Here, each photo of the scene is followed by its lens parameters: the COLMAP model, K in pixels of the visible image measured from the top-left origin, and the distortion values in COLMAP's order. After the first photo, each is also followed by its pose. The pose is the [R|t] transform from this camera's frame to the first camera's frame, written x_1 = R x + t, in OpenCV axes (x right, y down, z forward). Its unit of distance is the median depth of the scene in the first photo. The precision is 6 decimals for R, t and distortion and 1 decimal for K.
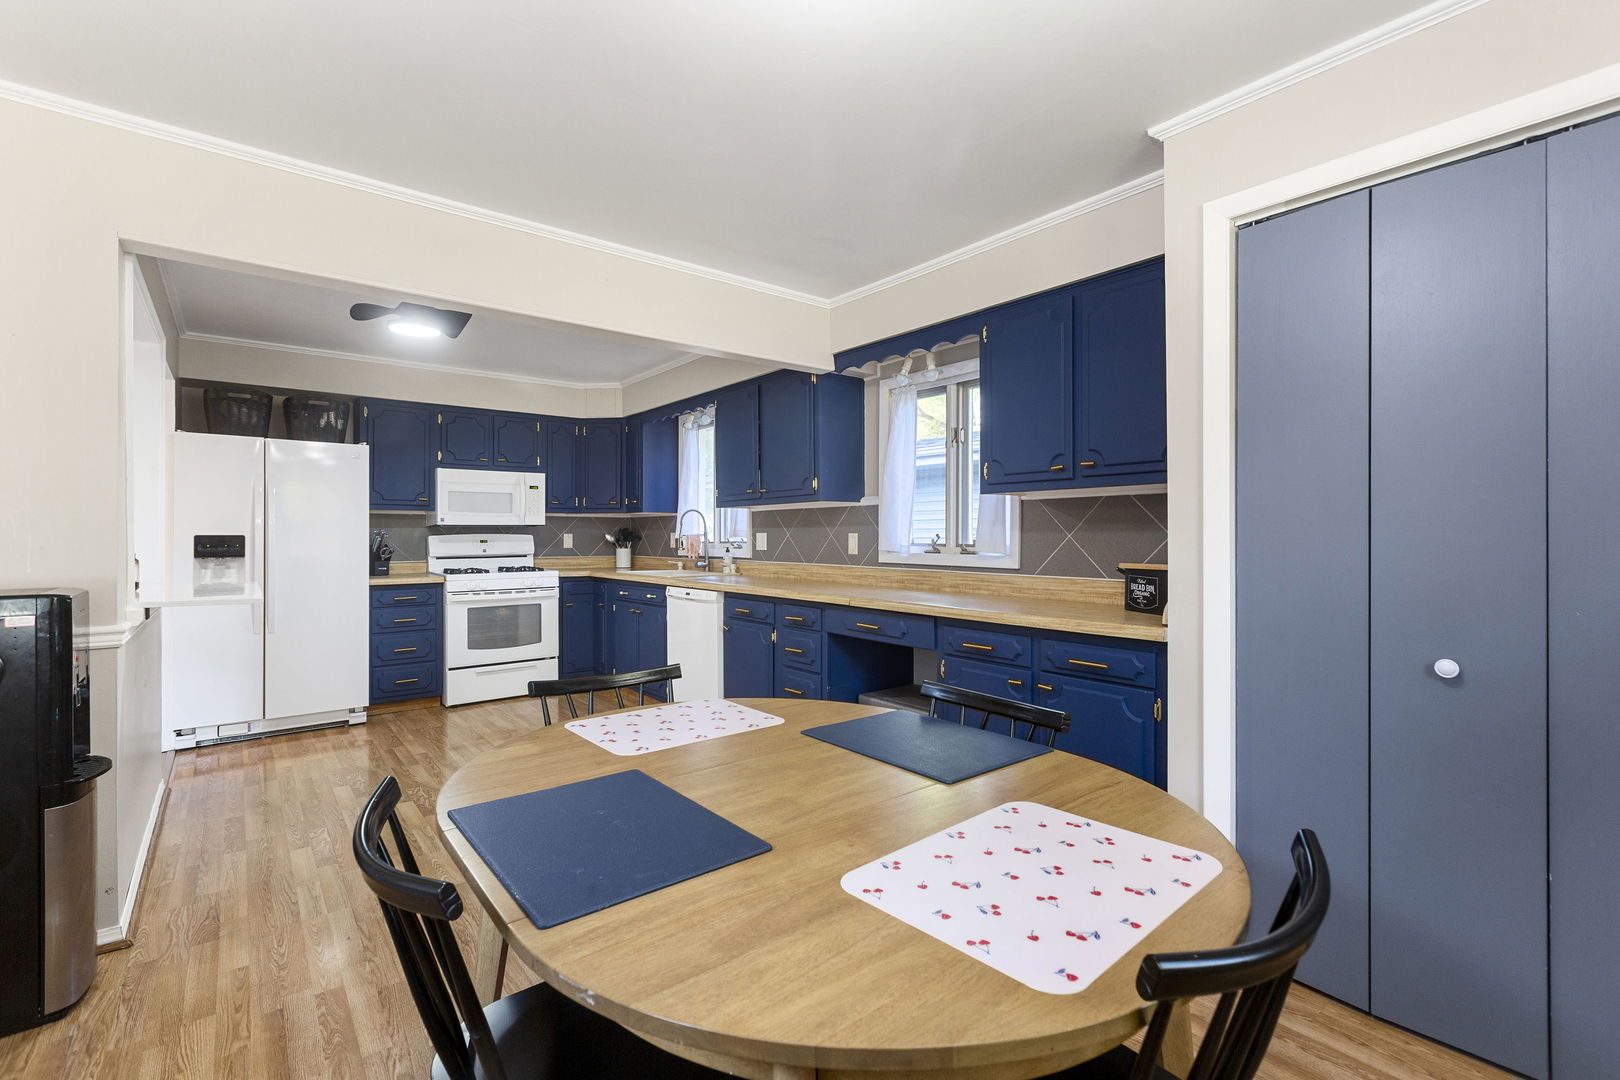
lens RADIAL K [[726.7, 0, 809.2], [0, 726.7, 536.8], [0, 0, 1]] dist [0.003222, 0.000602]
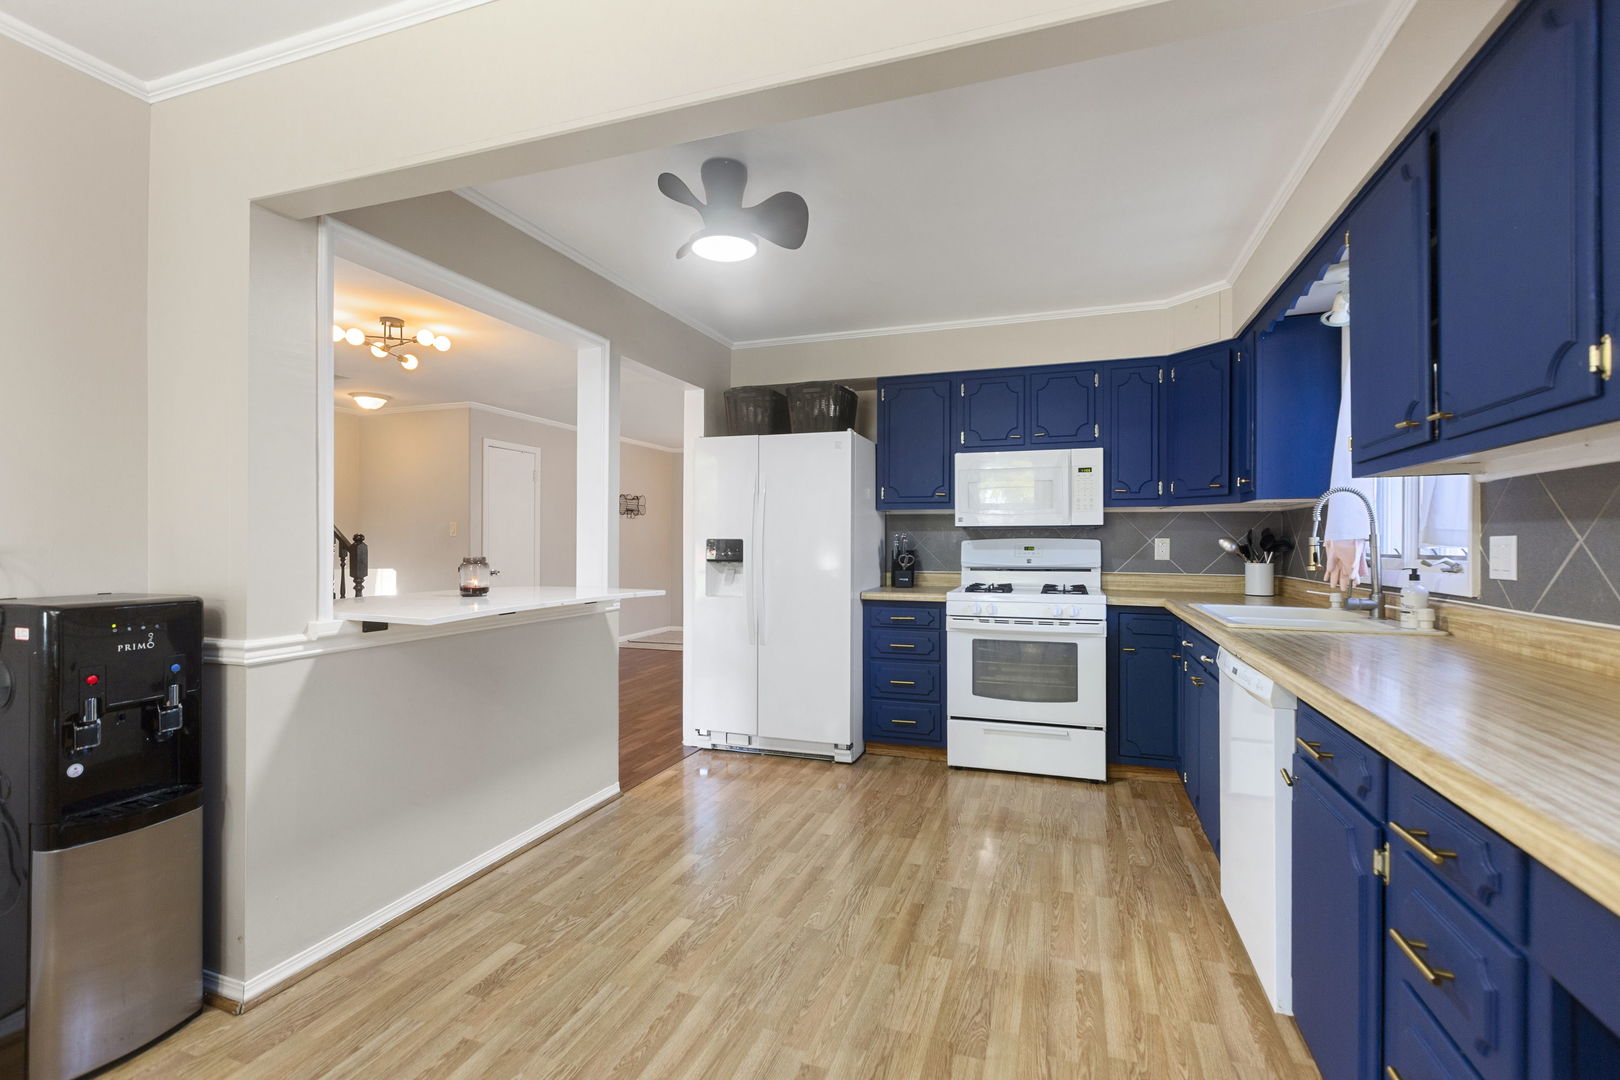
lens RADIAL K [[726.7, 0, 811.5], [0, 726.7, 545.7], [0, 0, 1]] dist [0.003222, 0.000602]
pose [[0.533092, 0.008660, -0.846013, 0.065247], [-0.003714, 0.999962, 0.007895, -0.001629], [0.846049, -0.001067, 0.533104, 0.463259]]
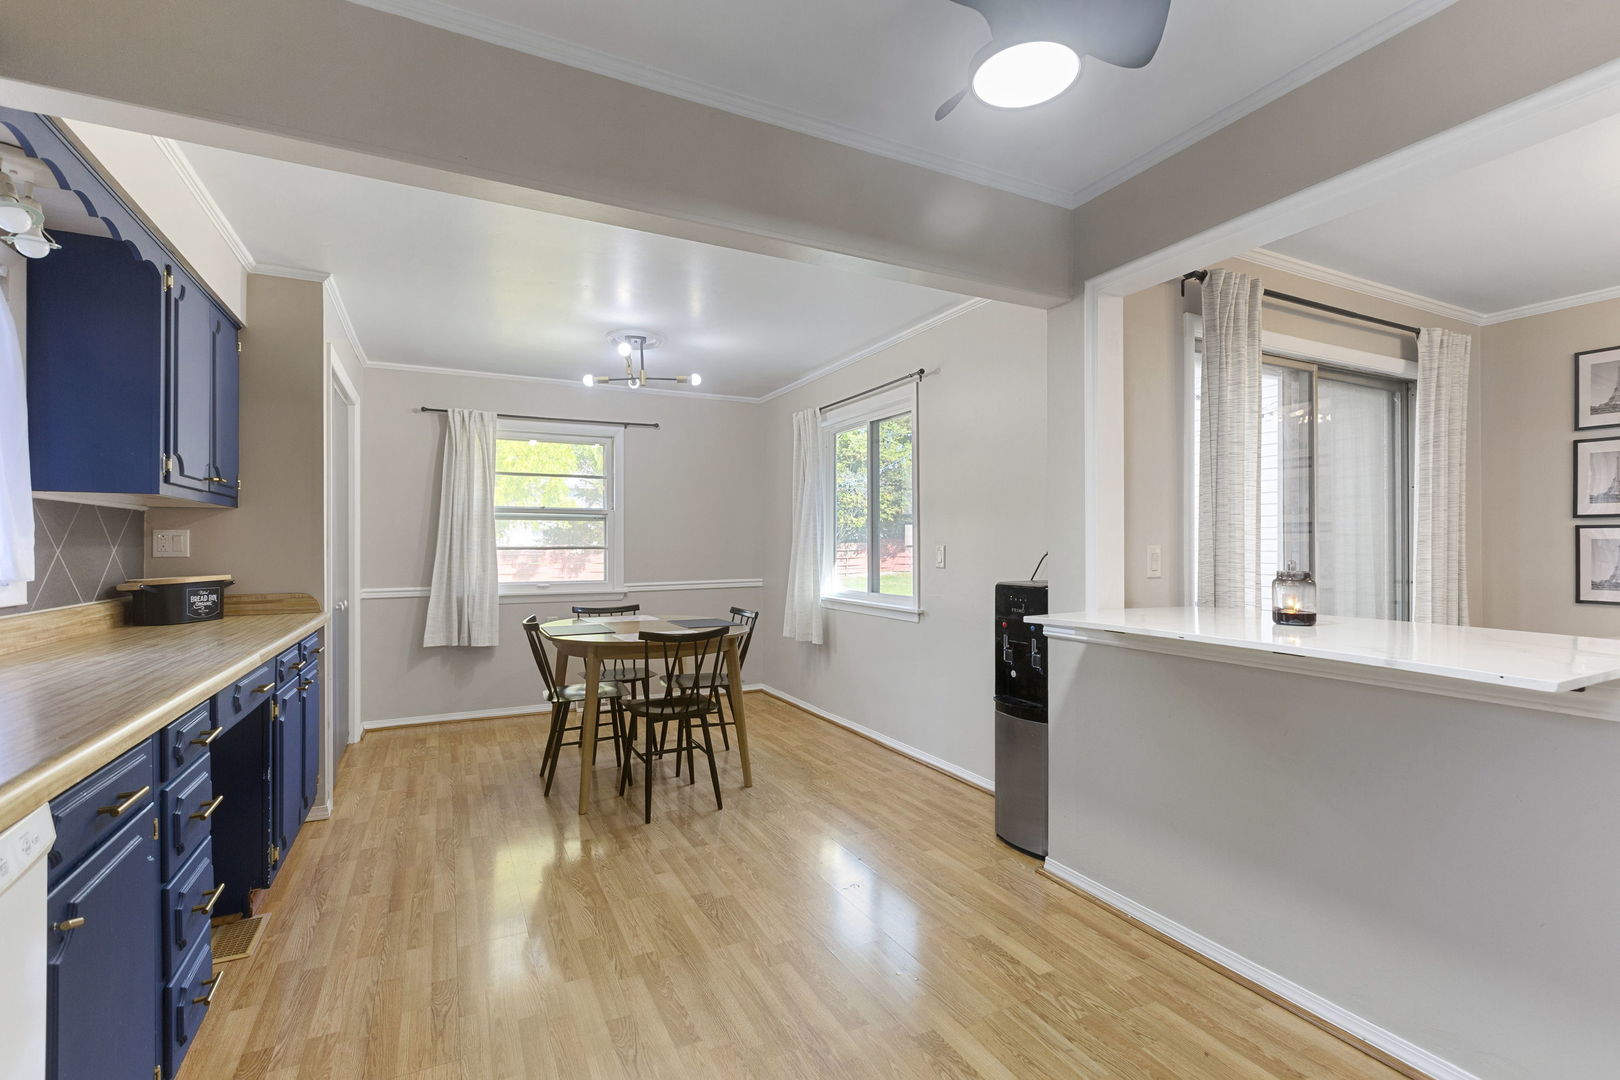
lens RADIAL K [[726.7, 0, 810.9], [0, 726.7, 545.6], [0, 0, 1]] dist [0.003222, 0.000602]
pose [[-0.978956, 0.004062, 0.204031, -0.335074], [0.003577, 0.999990, -0.002749, -0.001471], [-0.204040, -0.001962, -0.978961, 0.964182]]
